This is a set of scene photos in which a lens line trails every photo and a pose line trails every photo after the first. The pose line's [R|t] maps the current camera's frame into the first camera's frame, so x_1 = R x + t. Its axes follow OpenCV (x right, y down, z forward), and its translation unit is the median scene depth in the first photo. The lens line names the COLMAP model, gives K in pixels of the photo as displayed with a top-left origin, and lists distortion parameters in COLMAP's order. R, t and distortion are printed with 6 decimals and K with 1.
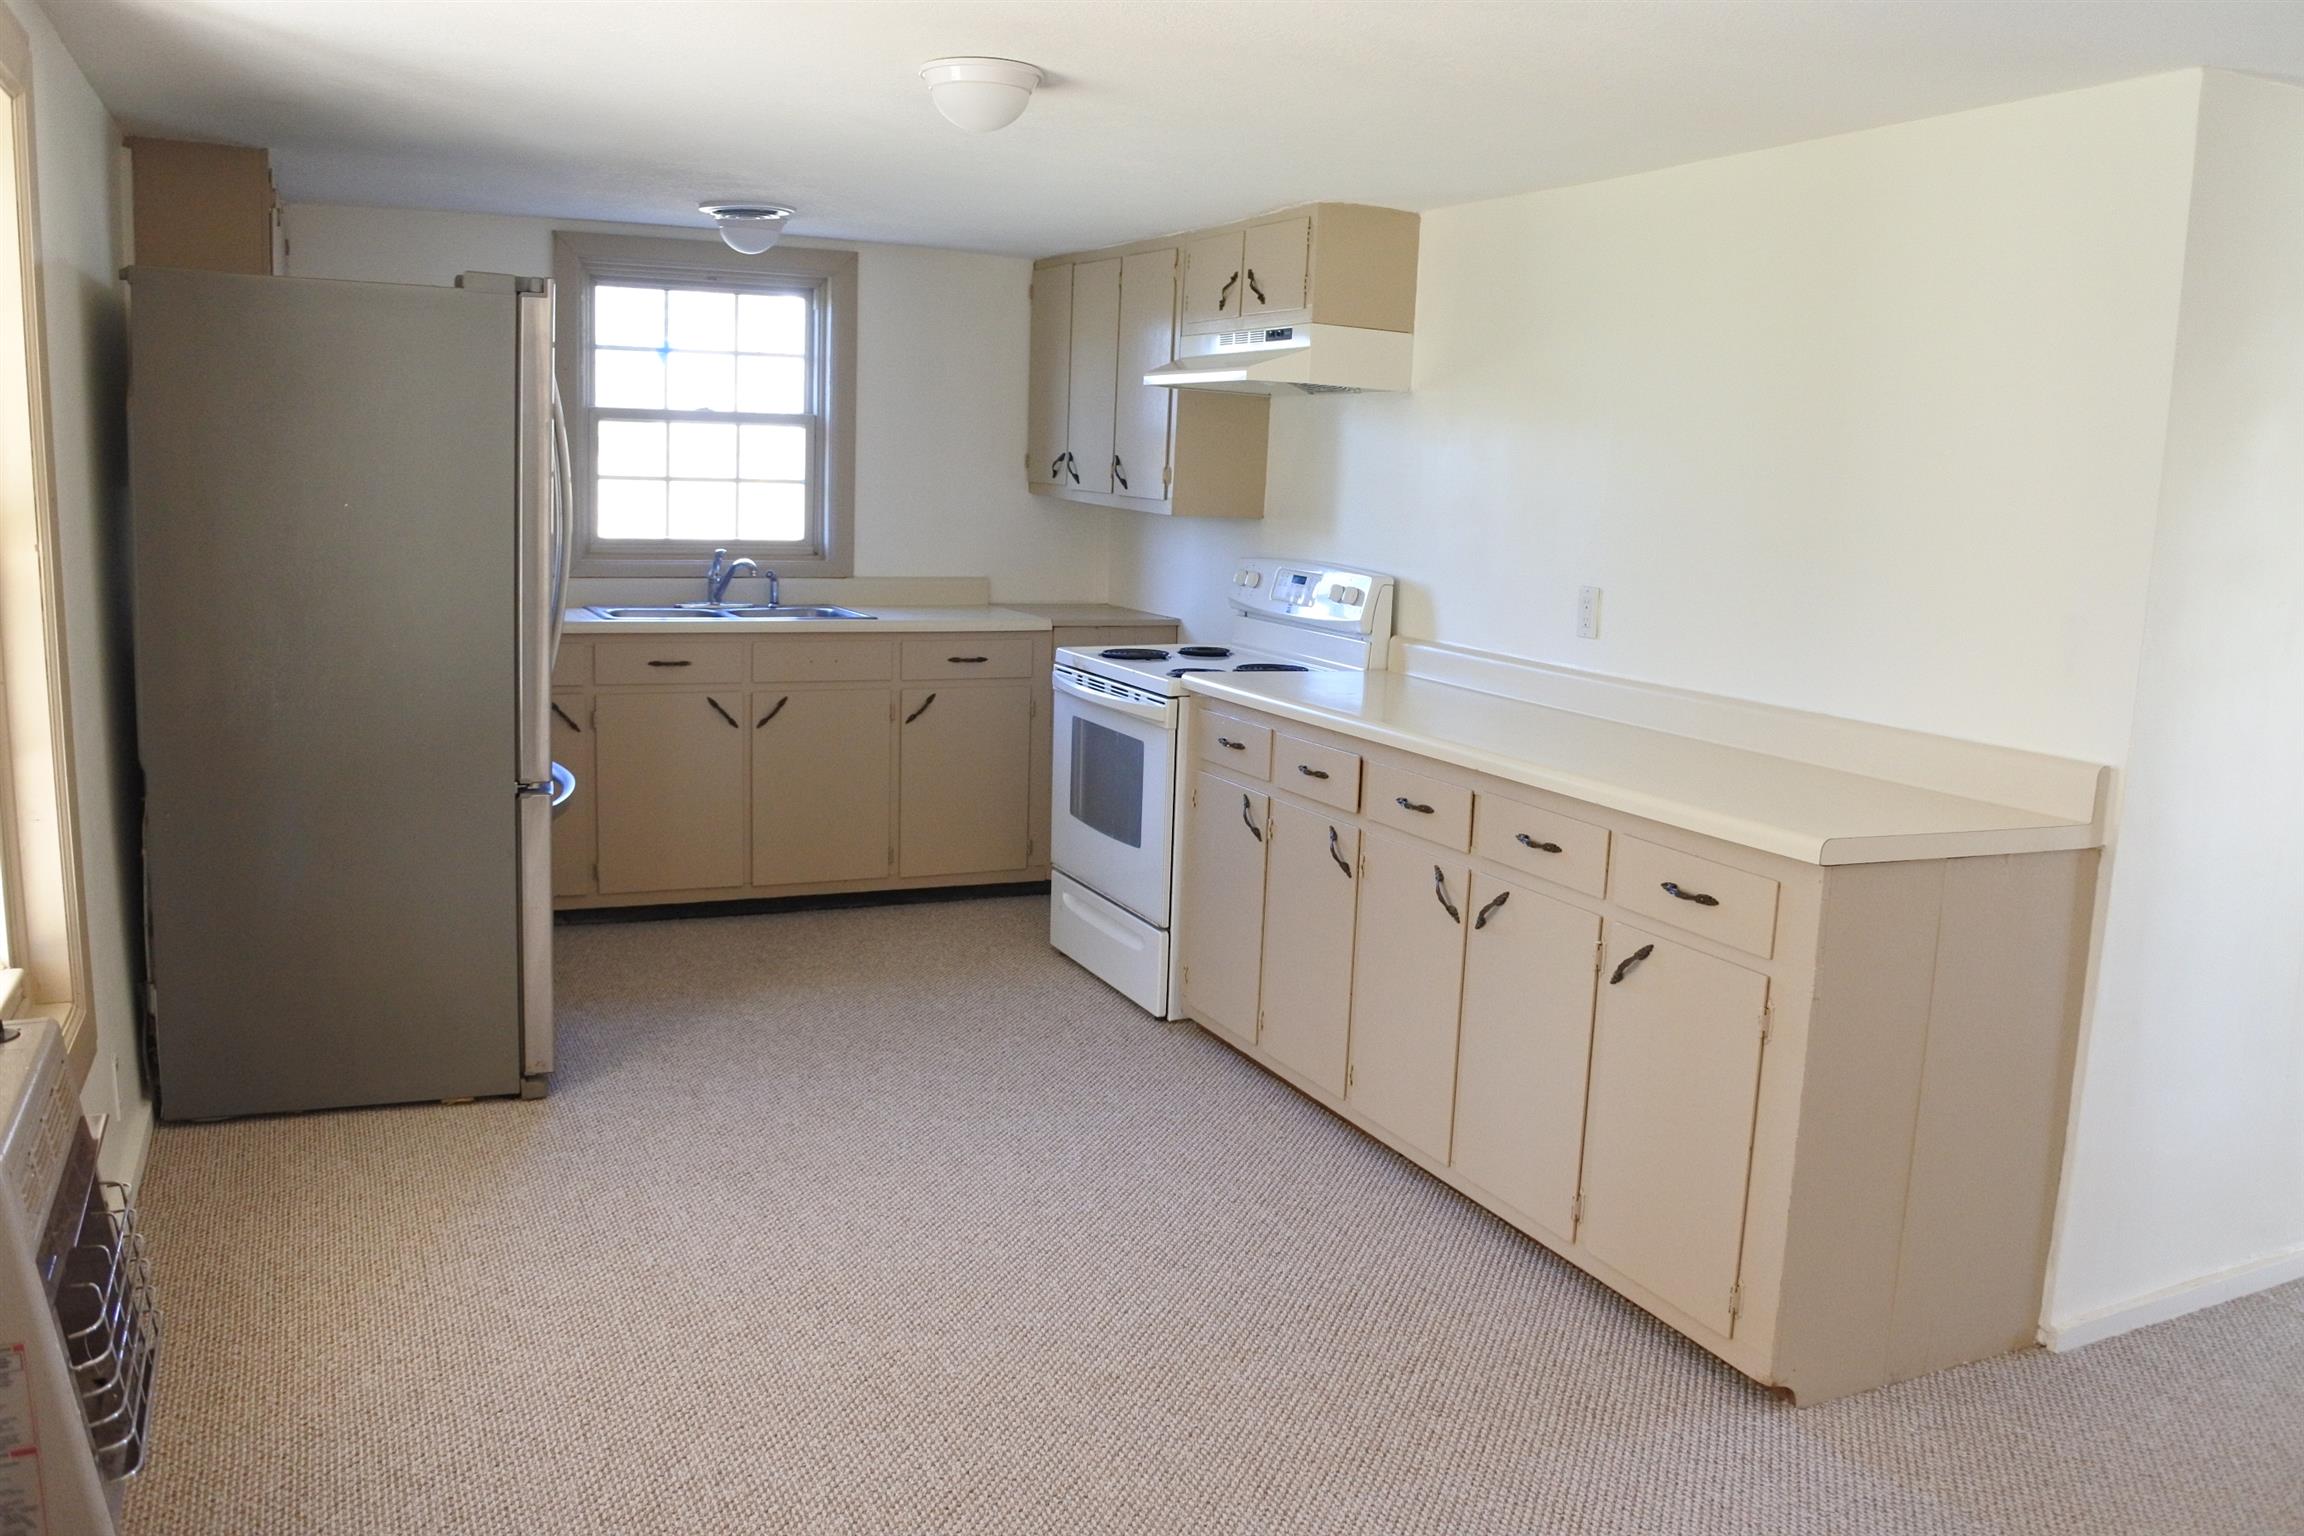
lens RADIAL K [[1829.7, 0, 1156.4], [0, 1829.7, 769.5], [0, 0, 1]] dist [-0.118539, 0.070550]
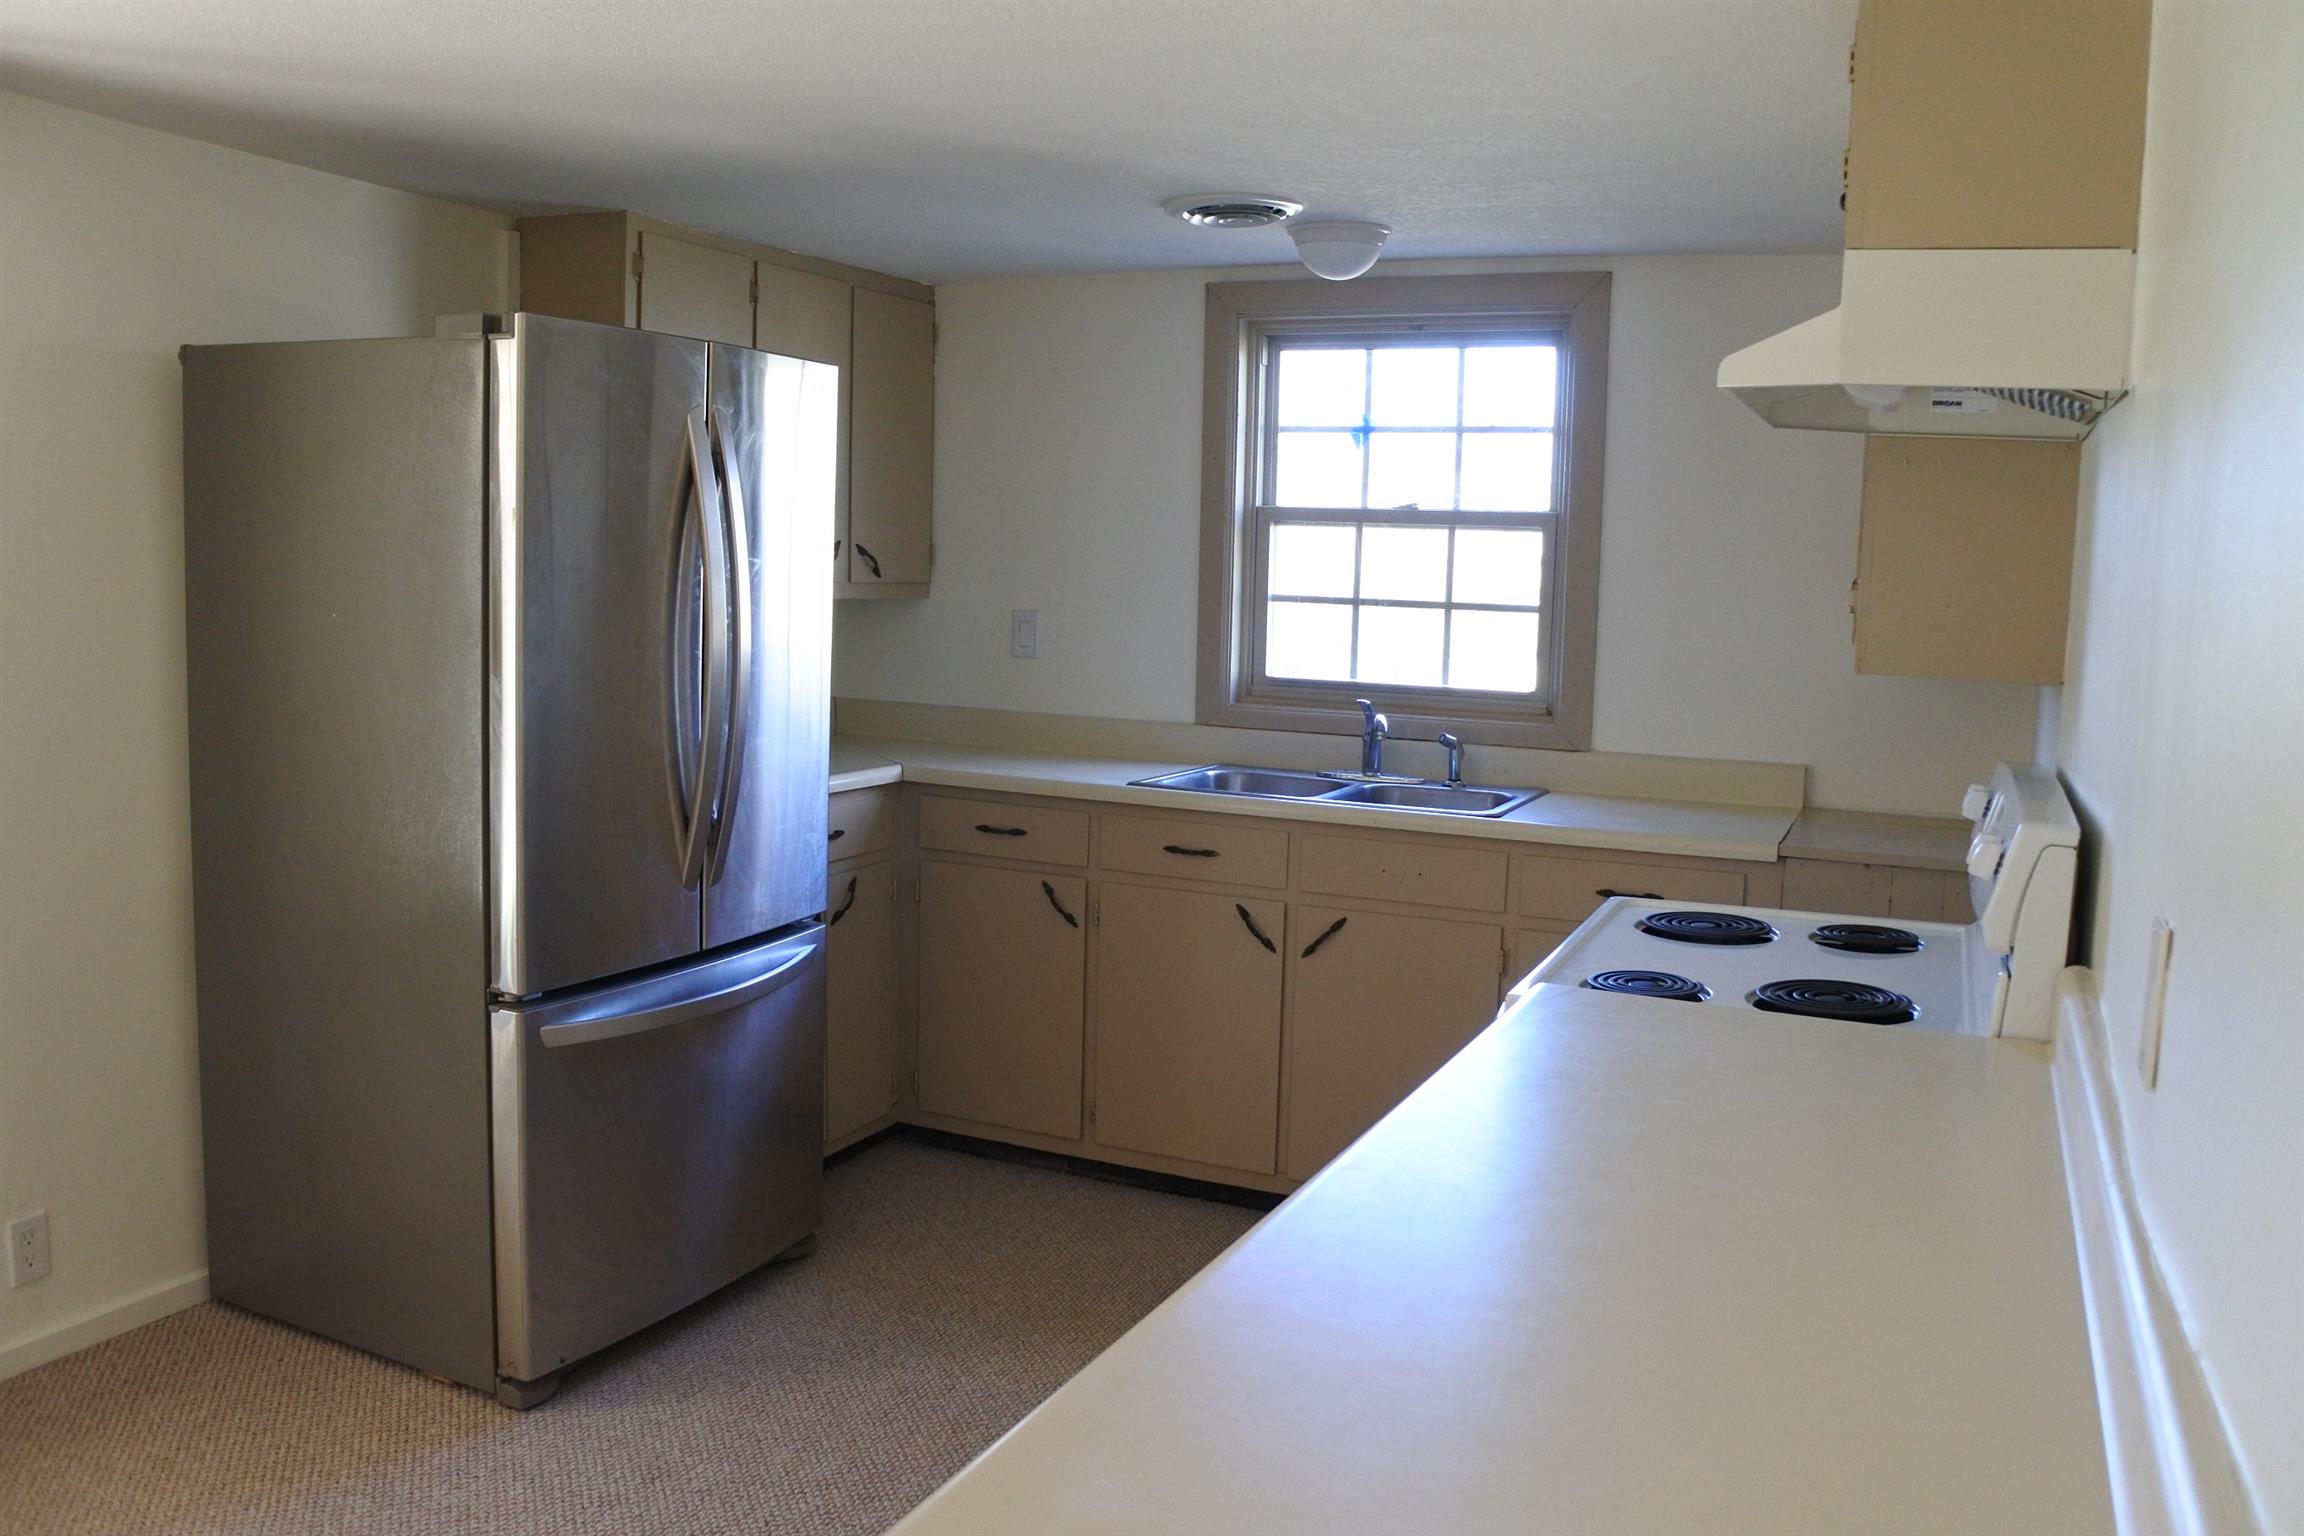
lens RADIAL K [[1829.7, 0, 1146.6], [0, 1829.7, 764.5], [0, 0, 1]] dist [-0.118539, 0.070550]
pose [[0.643762, 0.065115, -0.762451, 0.248203], [-0.129411, 0.991286, -0.024608, -0.065420], [0.754204, 0.114511, 0.646578, 0.460971]]
